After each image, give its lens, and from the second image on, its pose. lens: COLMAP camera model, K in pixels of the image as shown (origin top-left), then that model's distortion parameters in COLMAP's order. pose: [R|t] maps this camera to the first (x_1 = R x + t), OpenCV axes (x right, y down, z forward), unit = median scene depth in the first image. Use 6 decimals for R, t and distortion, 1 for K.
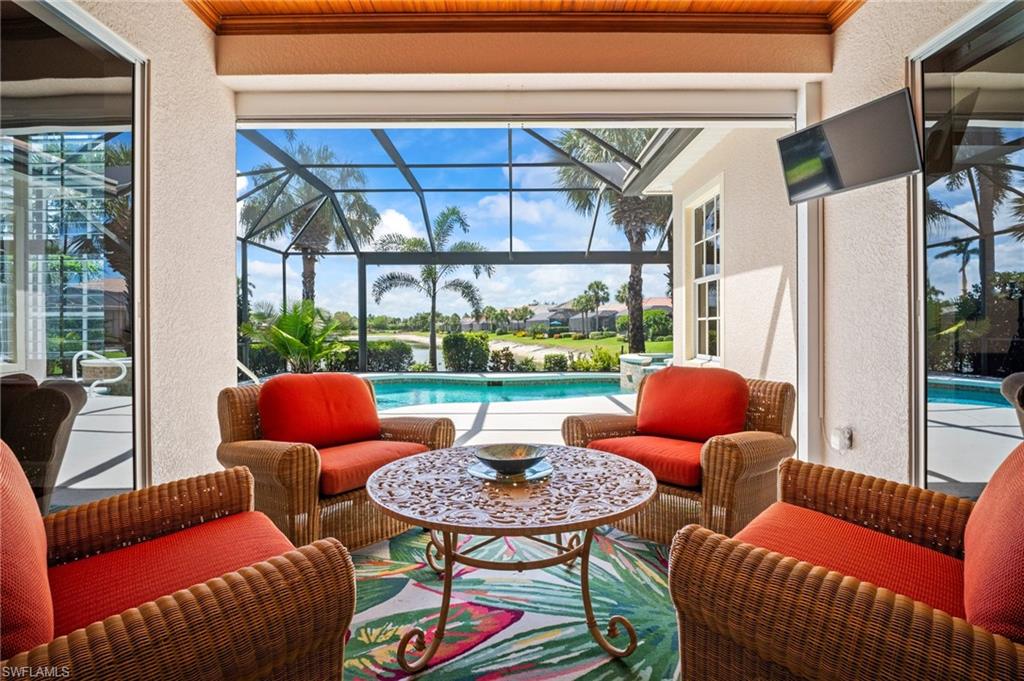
lens RADIAL K [[469.6, 0, 507.6], [0, 469.6, 335.7], [0, 0, 1]] dist [-0.003196, -0.005286]
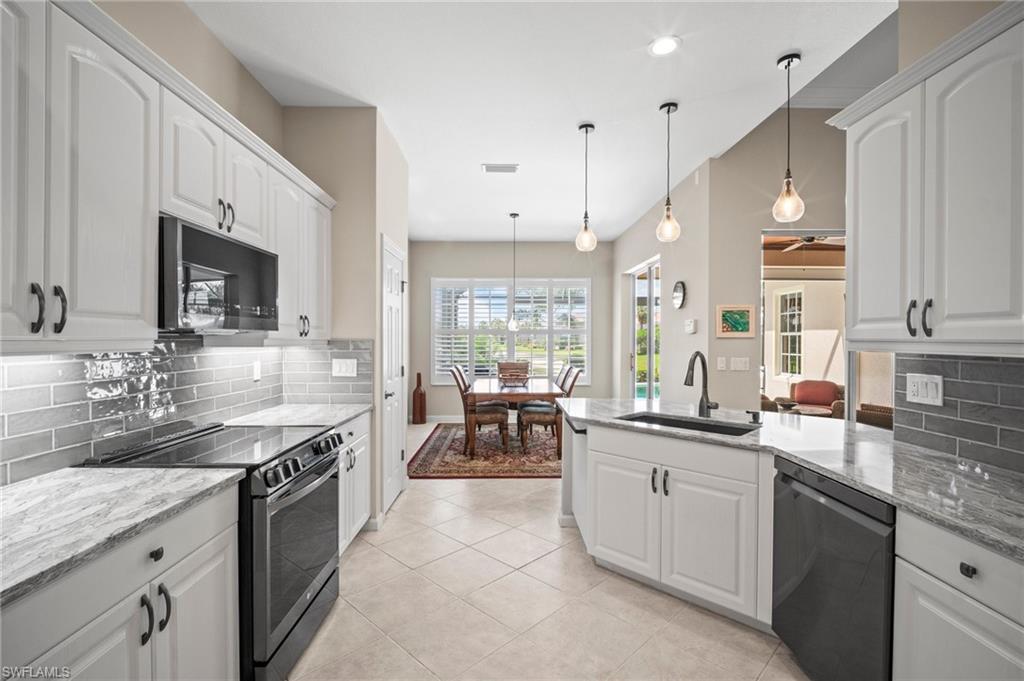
lens RADIAL K [[469.6, 0, 506.2], [0, 469.6, 343.4], [0, 0, 1]] dist [-0.003196, -0.005286]
pose [[0.999968, 0.007175, -0.003467, -0.283735], [-0.007193, 0.999960, -0.005226, -0.024479], [0.003430, 0.005251, 0.999980, -0.355630]]
